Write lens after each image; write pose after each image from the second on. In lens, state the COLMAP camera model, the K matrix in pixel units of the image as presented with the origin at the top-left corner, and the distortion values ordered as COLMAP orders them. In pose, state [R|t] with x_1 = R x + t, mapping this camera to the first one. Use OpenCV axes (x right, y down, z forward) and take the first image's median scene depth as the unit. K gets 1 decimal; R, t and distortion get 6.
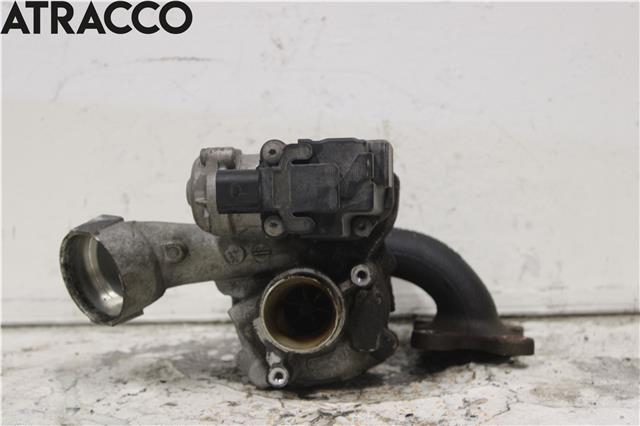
lens RADIAL K [[1260.6, 0, 321.0], [0, 1260.6, 217.0], [0, 0, 1]] dist [-0.012555, 0.000000]
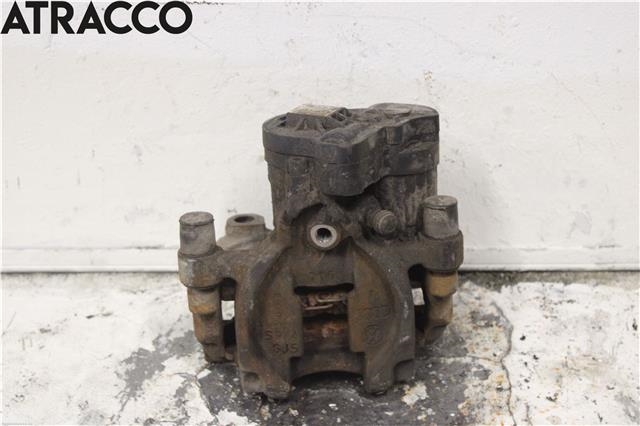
lens RADIAL K [[1254.7, 0, 320.3], [0, 1254.7, 219.5], [0, 0, 1]] dist [0.020992, 0.000000]
pose [[0.999784, 0.001610, -0.020701, -0.005557], [0.007065, 0.911114, 0.412095, -0.345170], [0.019524, -0.412152, 0.910906, 0.159837]]
